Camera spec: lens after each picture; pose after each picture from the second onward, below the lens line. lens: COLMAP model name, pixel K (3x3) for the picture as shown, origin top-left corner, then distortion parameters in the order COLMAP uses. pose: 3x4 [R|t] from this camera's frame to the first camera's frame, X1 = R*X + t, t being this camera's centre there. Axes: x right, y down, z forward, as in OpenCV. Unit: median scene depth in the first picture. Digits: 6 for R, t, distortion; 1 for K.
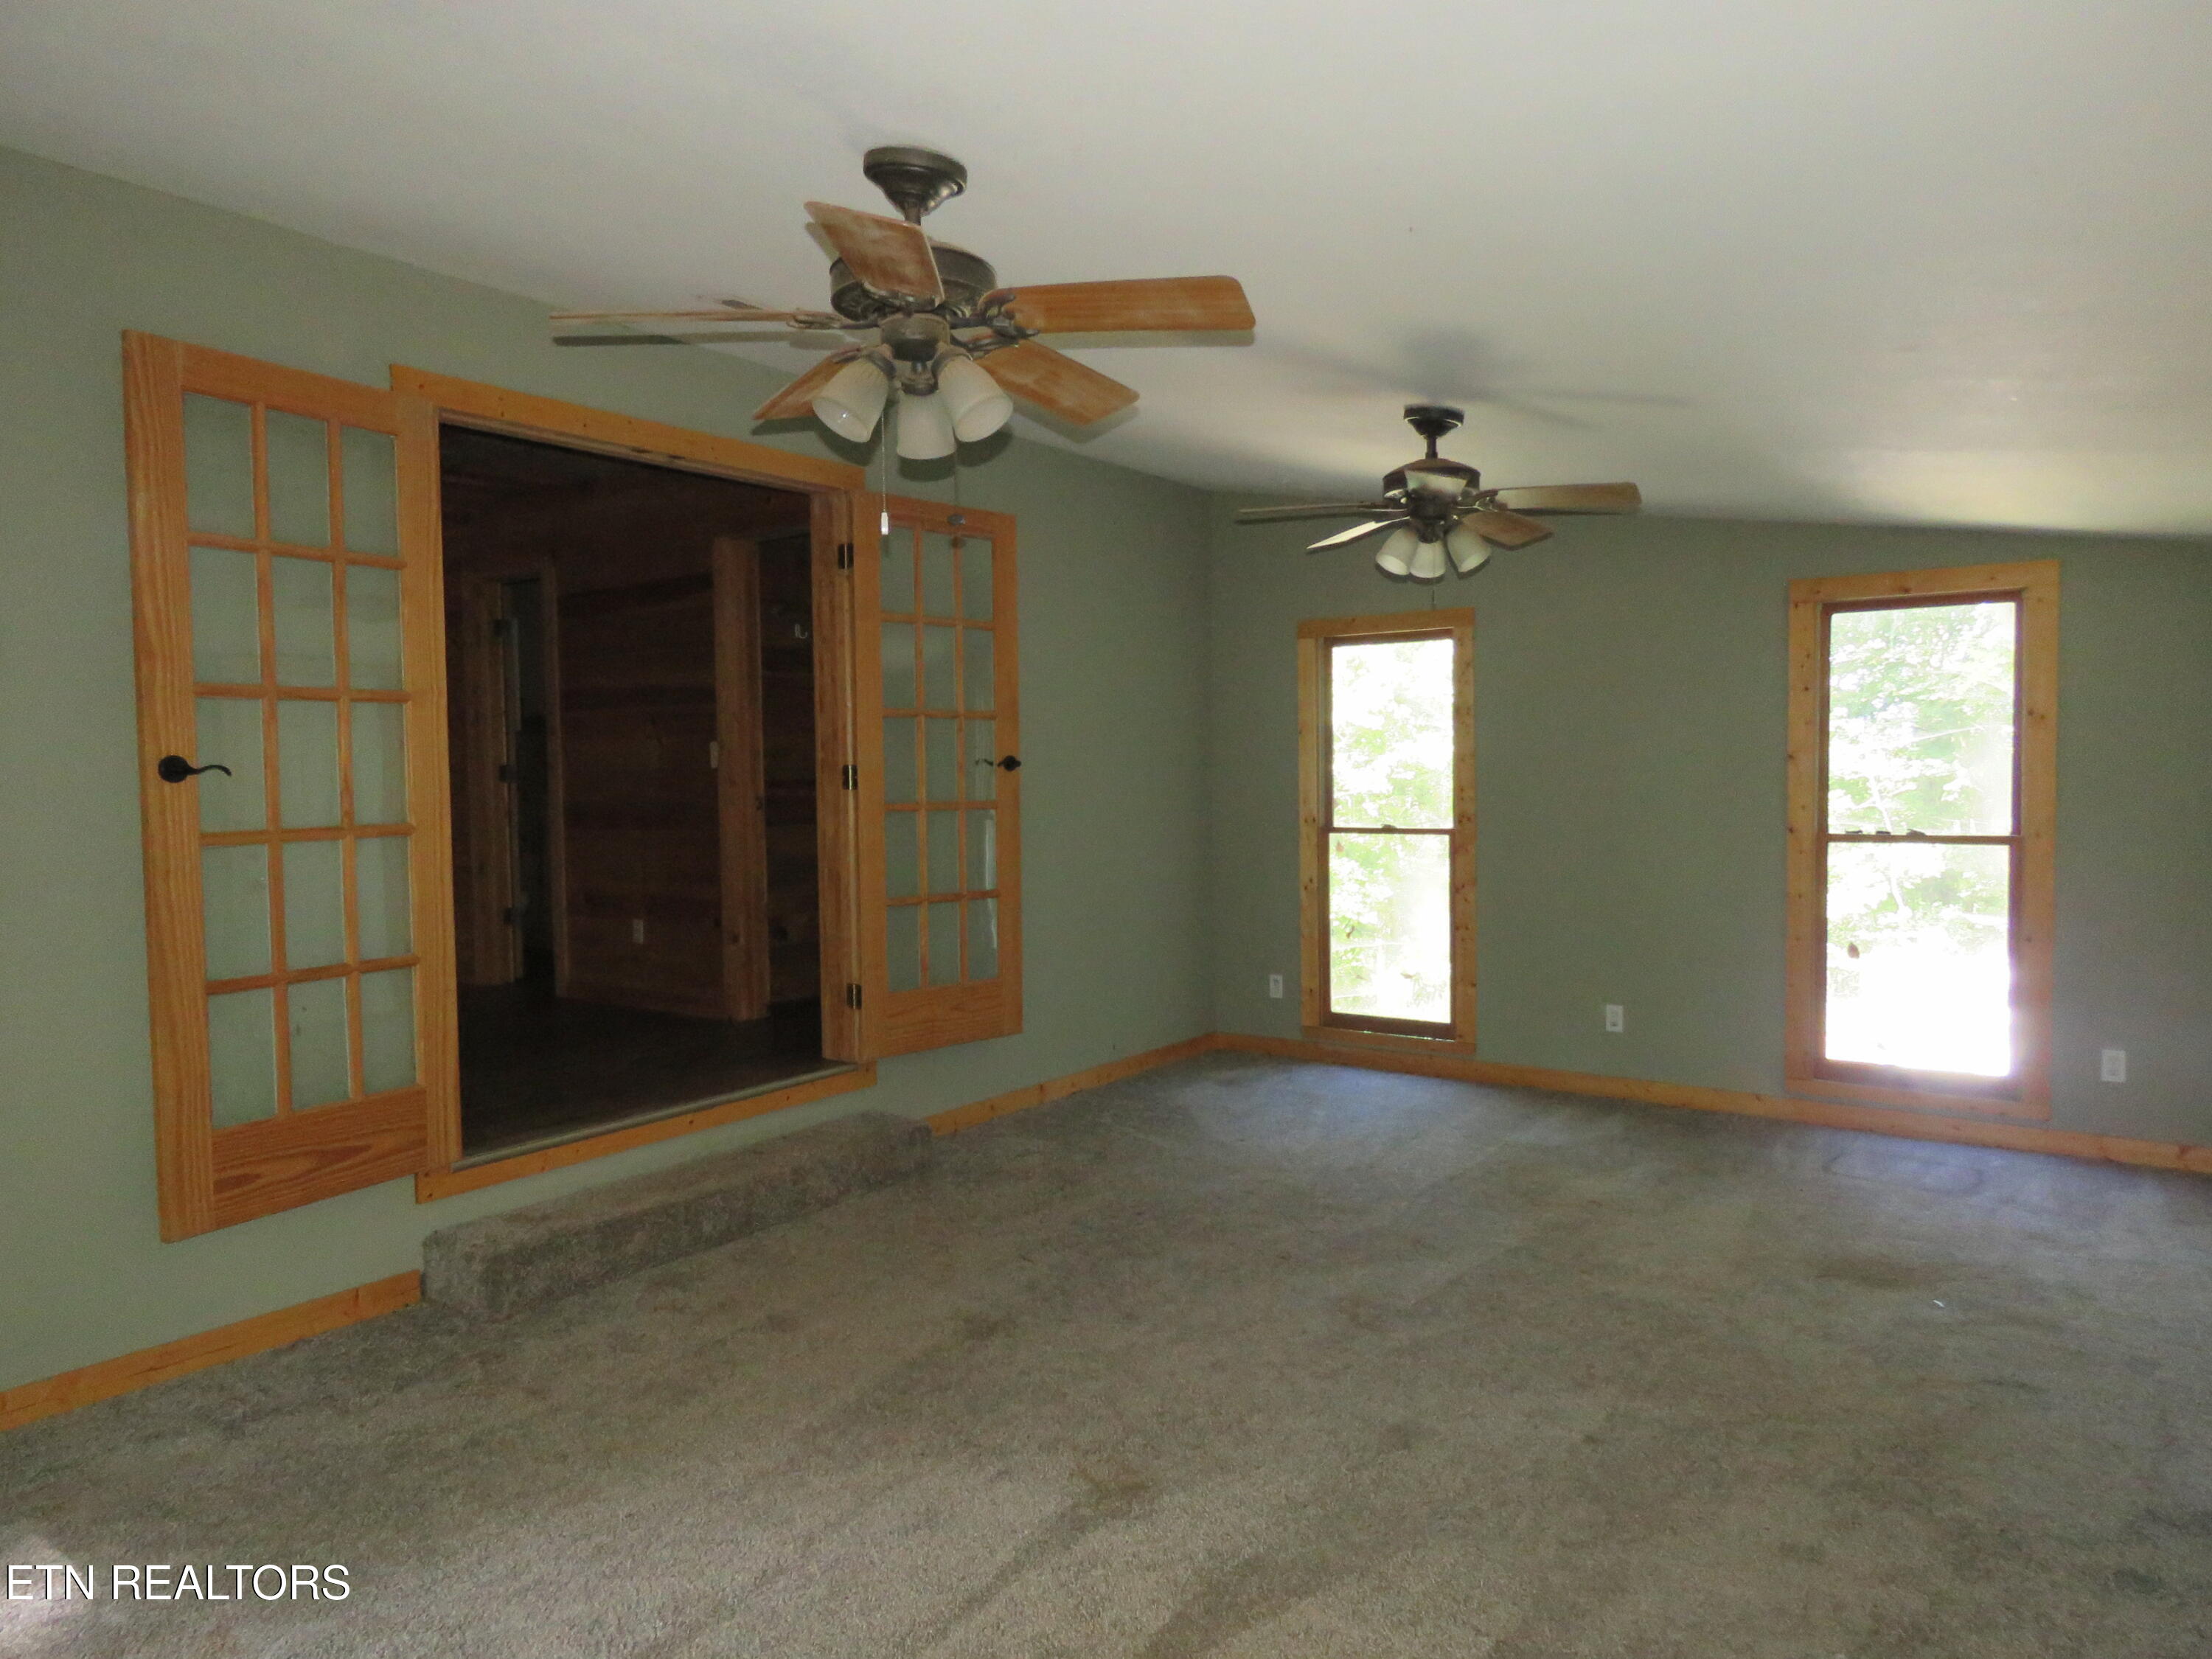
lens RADIAL K [[1408.7, 0, 1102.4], [0, 1408.7, 832.8], [0, 0, 1]] dist [-0.007750, 0.000188]
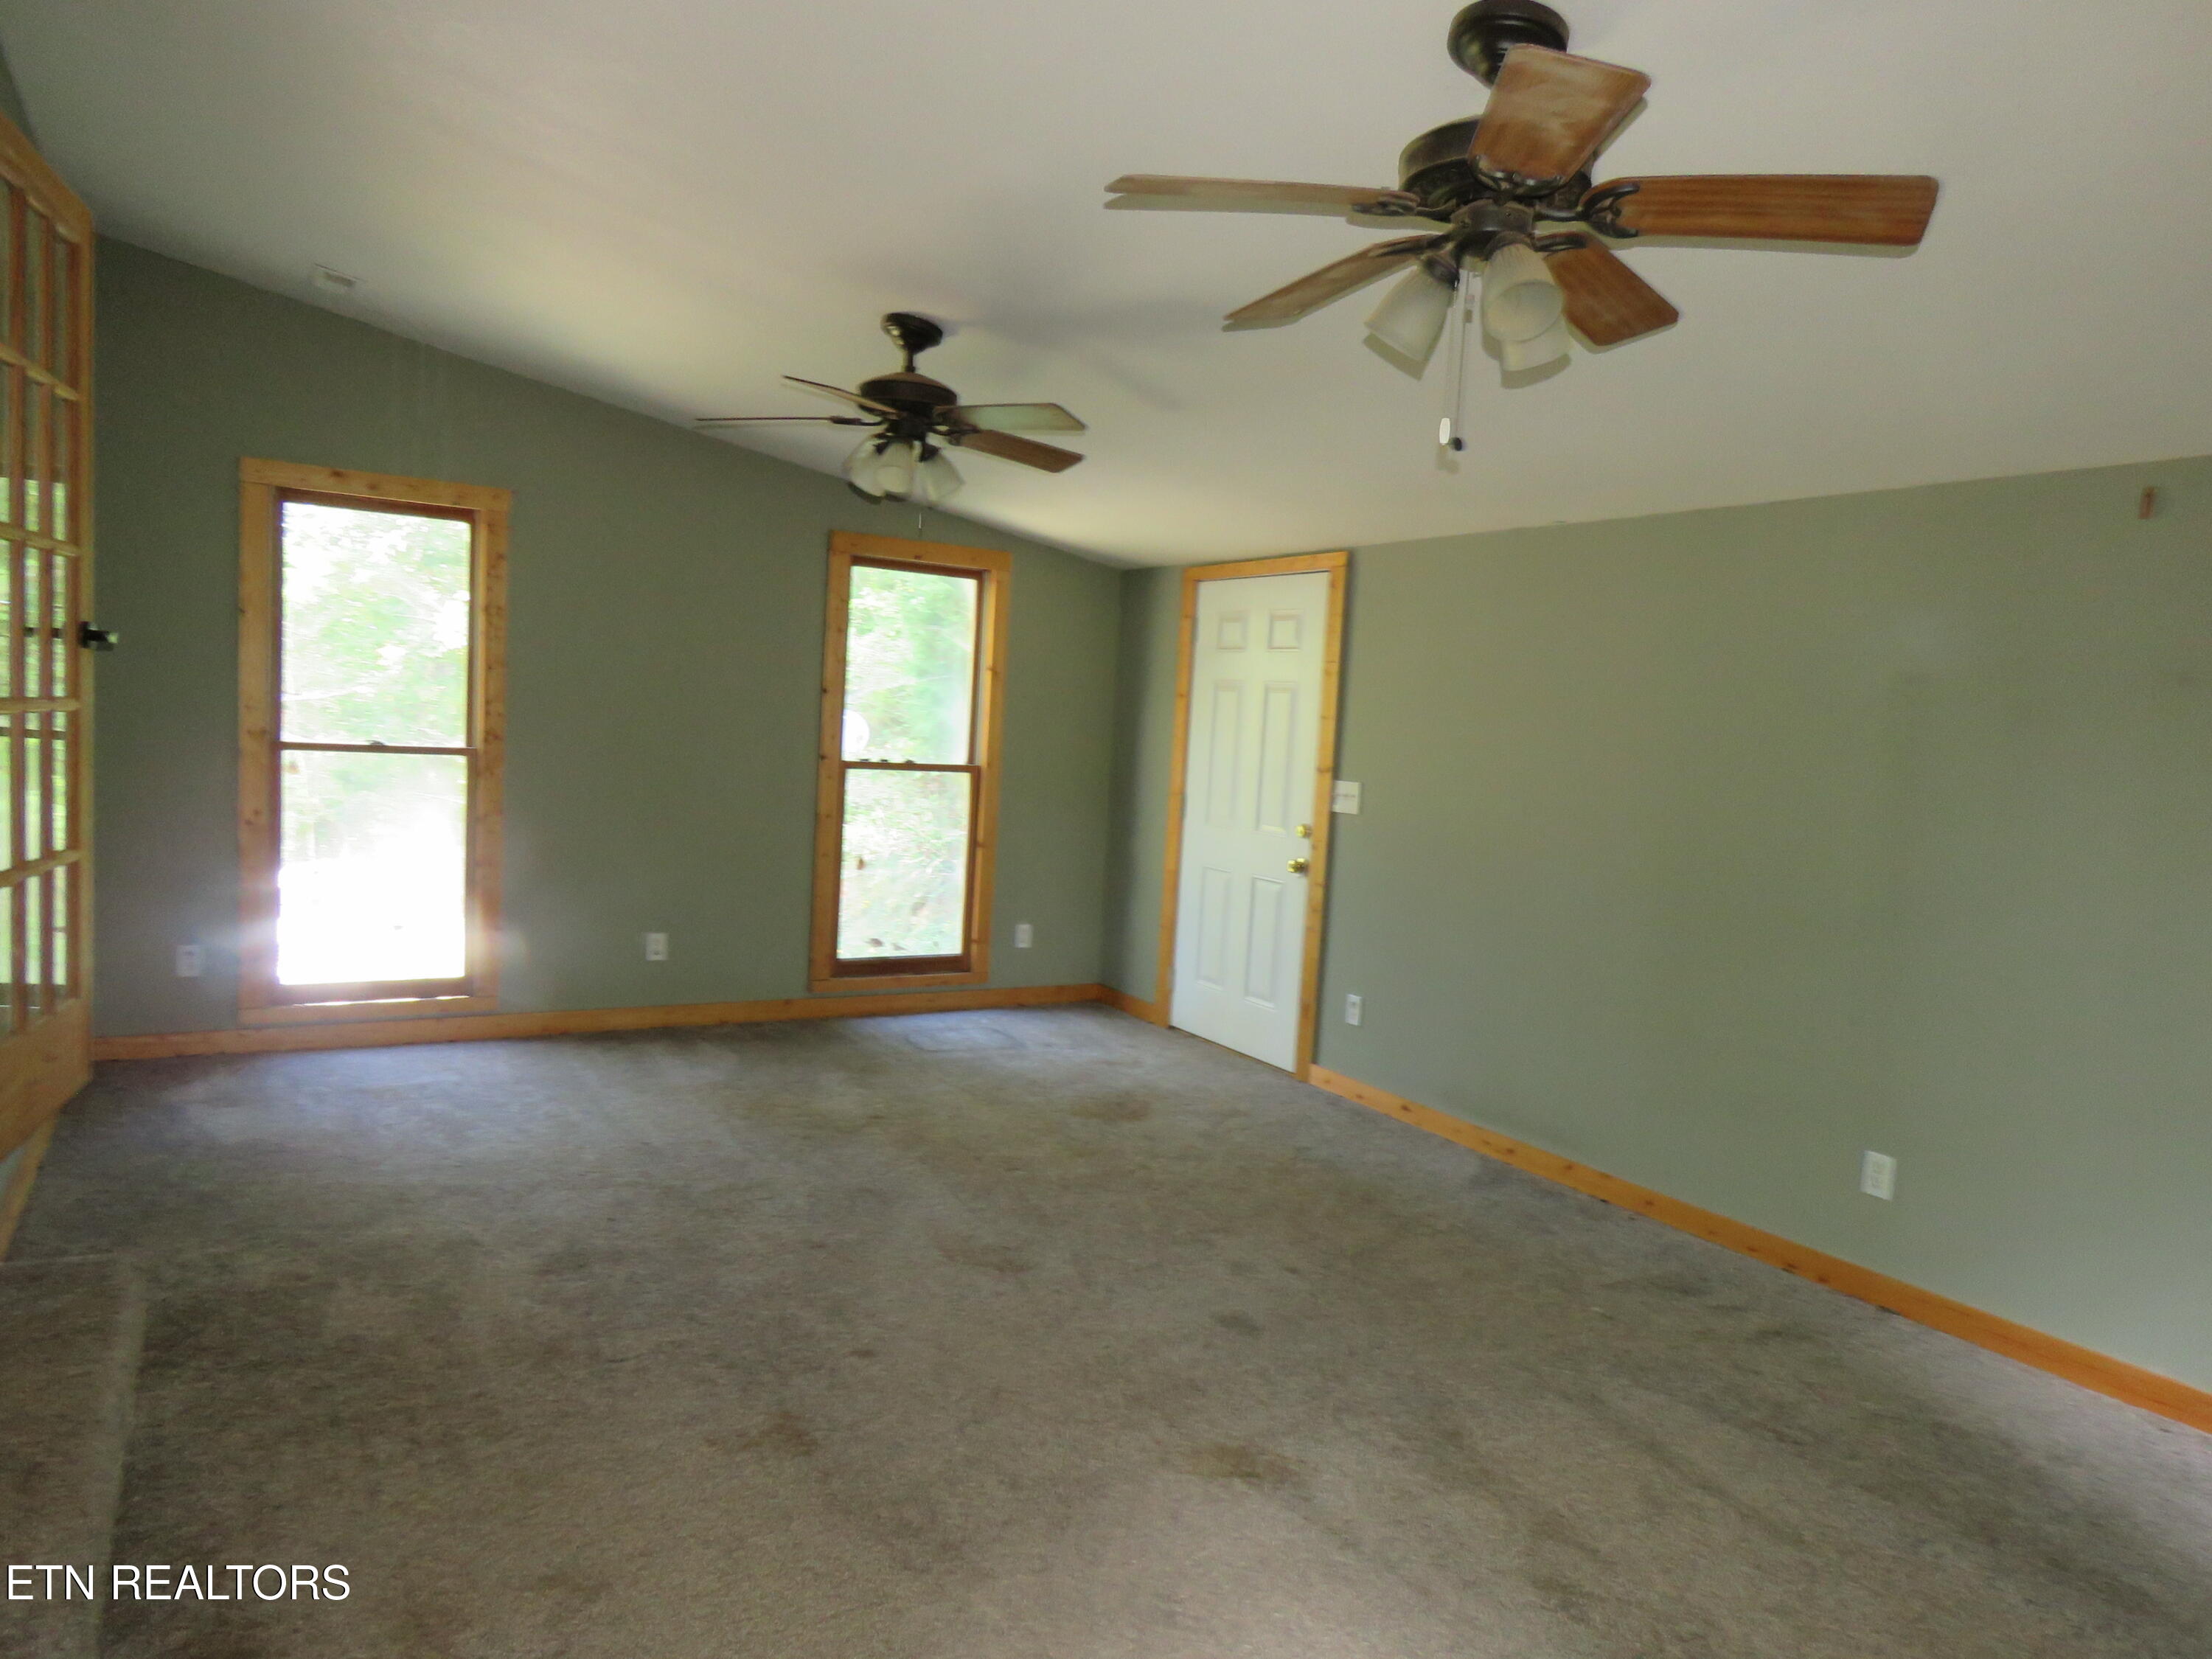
lens RADIAL K [[1408.7, 0, 1102.4], [0, 1408.7, 832.8], [0, 0, 1]] dist [-0.007750, 0.000188]
pose [[0.384116, -0.041727, 0.922342, -0.469003], [-0.022939, 0.998239, 0.054713, -0.008615], [-0.923000, -0.042174, 0.382482, 0.389694]]
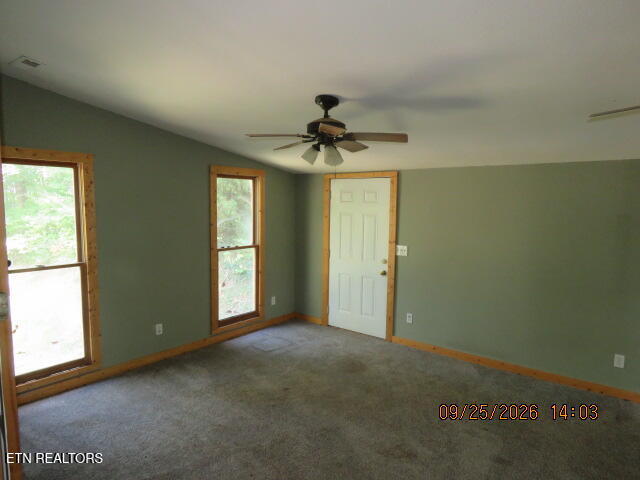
lens RADIAL K [[407.6, 0, 319.0], [0, 407.6, 240.9], [0, 0, 1]] dist [-0.007750, 0.000188]
pose [[0.044260, -0.083189, 0.995550, -0.378764], [0.032111, 0.996131, 0.081810, -0.085765], [-0.998504, 0.028347, 0.046760, 0.763194]]
